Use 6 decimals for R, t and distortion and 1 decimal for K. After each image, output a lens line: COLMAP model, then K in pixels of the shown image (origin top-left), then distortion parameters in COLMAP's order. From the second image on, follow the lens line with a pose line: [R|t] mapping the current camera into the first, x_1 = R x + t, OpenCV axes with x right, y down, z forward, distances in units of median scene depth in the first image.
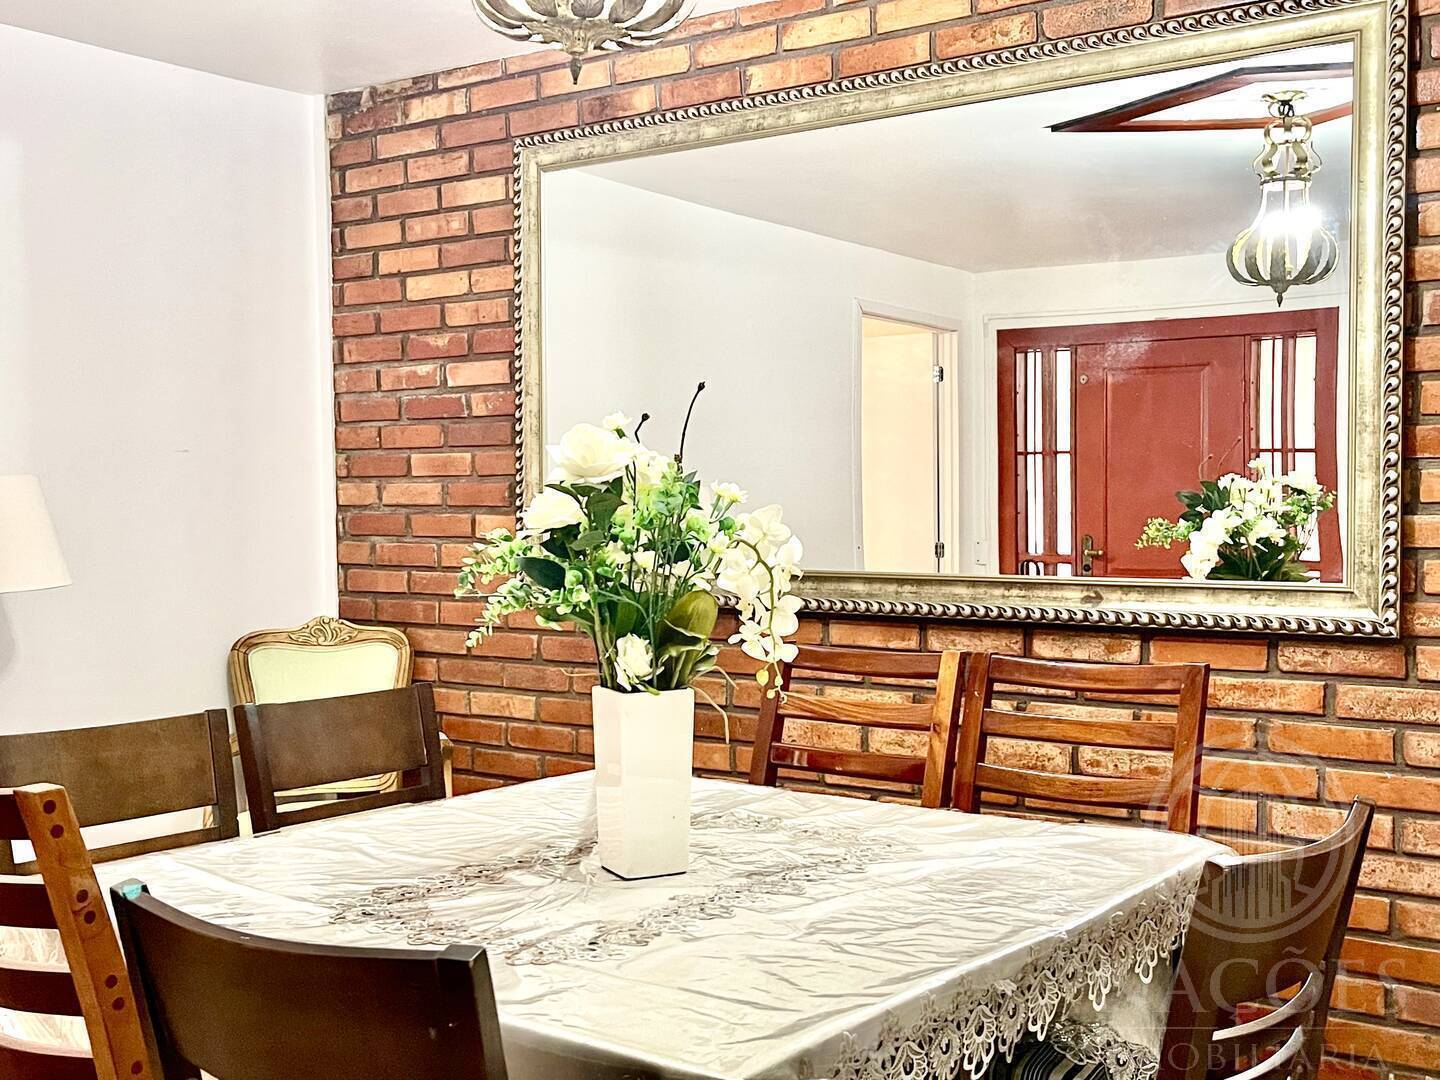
lens RADIAL K [[1826.2, 0, 720.0], [0, 1826.2, 540.0], [0, 0, 1]] dist [0.400321, -2.023530]
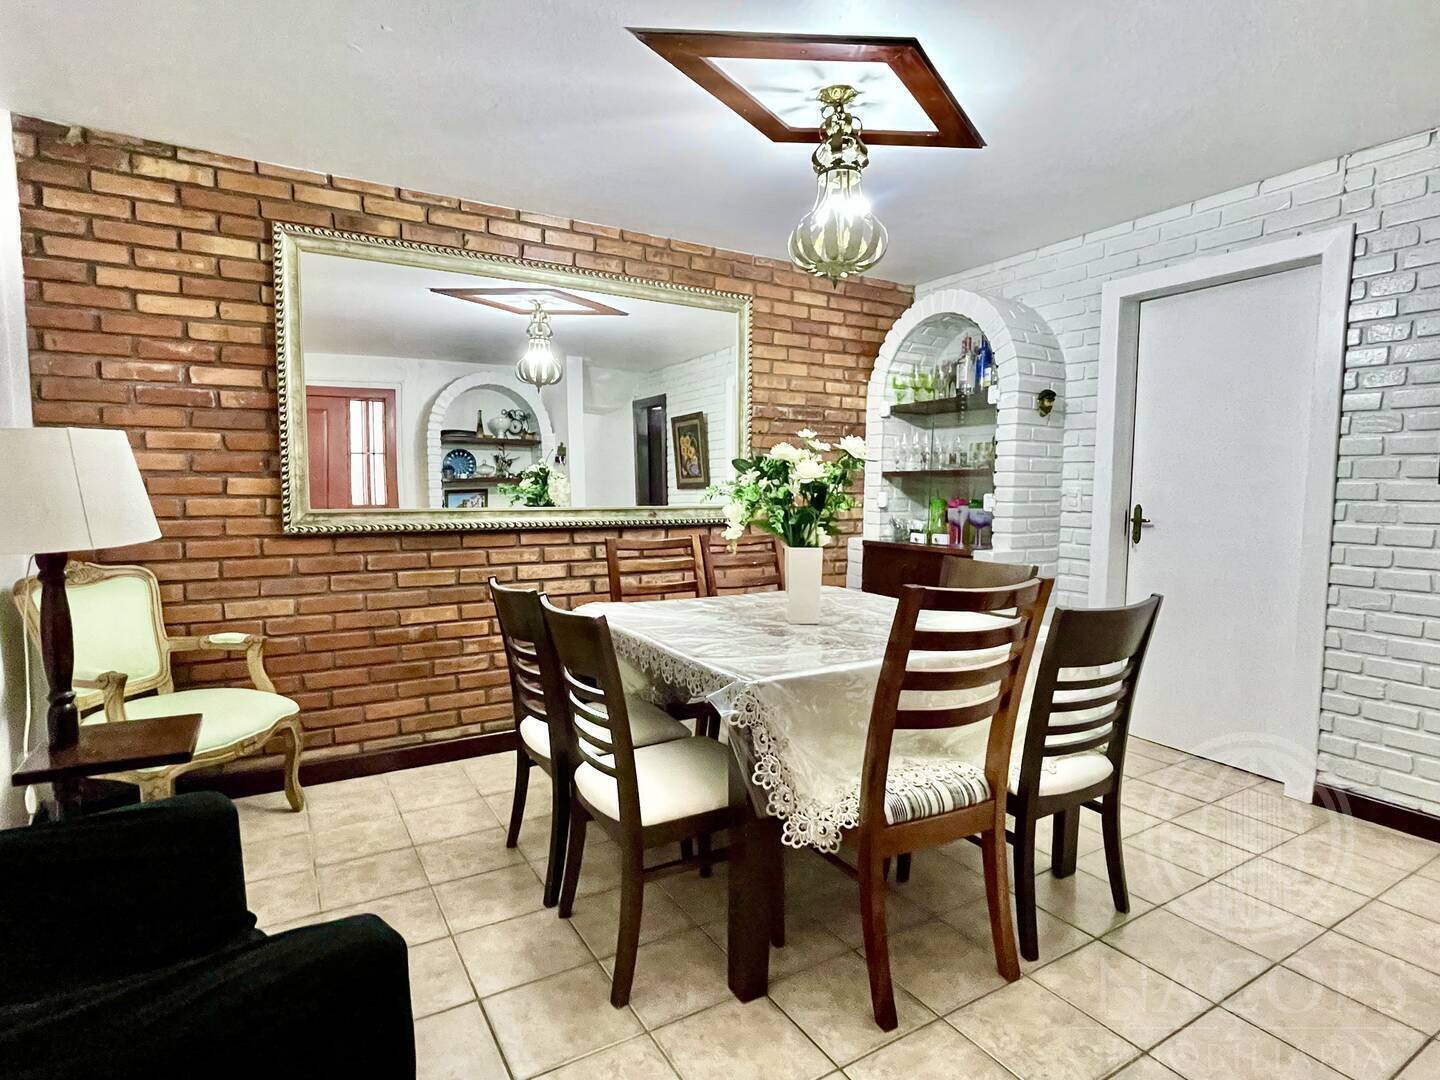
lens RADIAL K [[772.0, 0, 703.1], [0, 772.0, 534.5], [0, 0, 1]] dist [0.001121, 0.002284]
pose [[0.345168, -0.065429, 0.936257, -0.554026], [0.006274, 0.997706, 0.067410, -0.008014], [-0.938520, -0.017394, 0.344787, 0.445843]]
